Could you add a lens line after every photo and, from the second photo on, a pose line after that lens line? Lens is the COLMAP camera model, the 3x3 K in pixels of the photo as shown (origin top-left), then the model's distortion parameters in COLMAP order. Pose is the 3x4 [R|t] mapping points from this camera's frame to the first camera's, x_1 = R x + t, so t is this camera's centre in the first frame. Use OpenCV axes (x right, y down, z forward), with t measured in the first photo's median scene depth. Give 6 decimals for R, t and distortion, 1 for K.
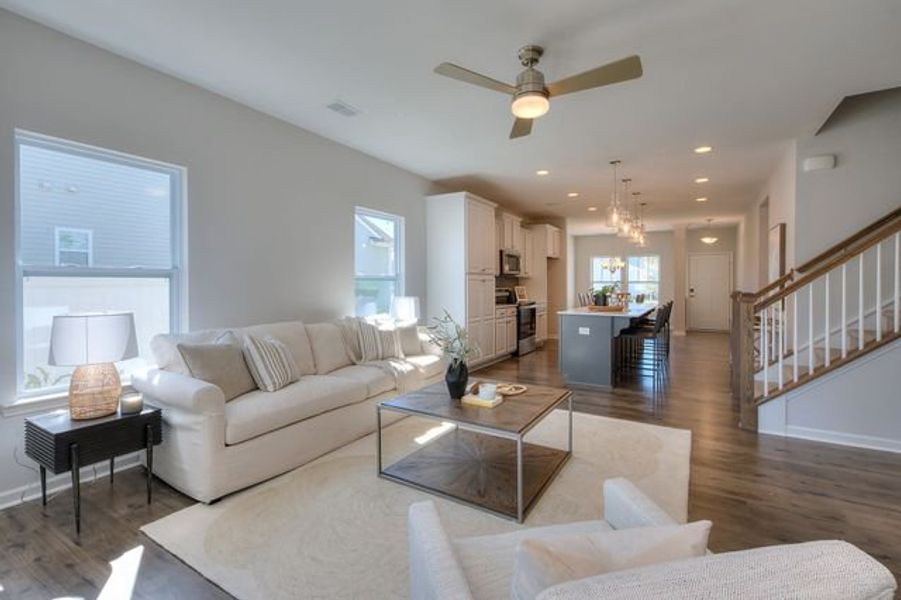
lens RADIAL K [[408.2, 0, 452.0], [0, 408.2, 277.7], [0, 0, 1]] dist [-0.000975, -0.000078]
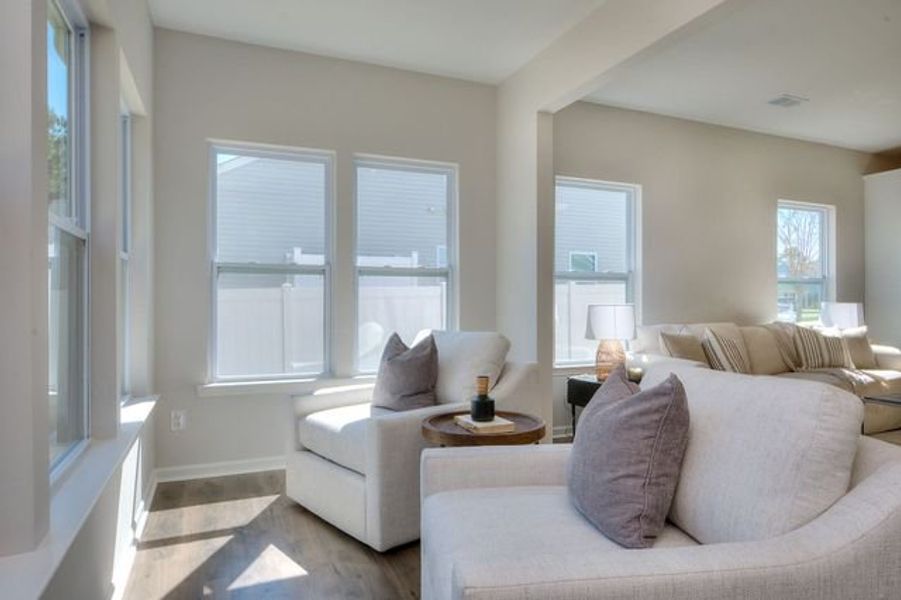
lens RADIAL K [[540.1, 0, 450.5], [0, 540.1, 300.0], [0, 0, 1]] dist [-0.000595, -0.000648]
pose [[0.816199, -0.003626, -0.577760, -0.166730], [0.011192, 0.999892, 0.009535, 0.029691], [0.577663, -0.014248, 0.816151, -0.459382]]
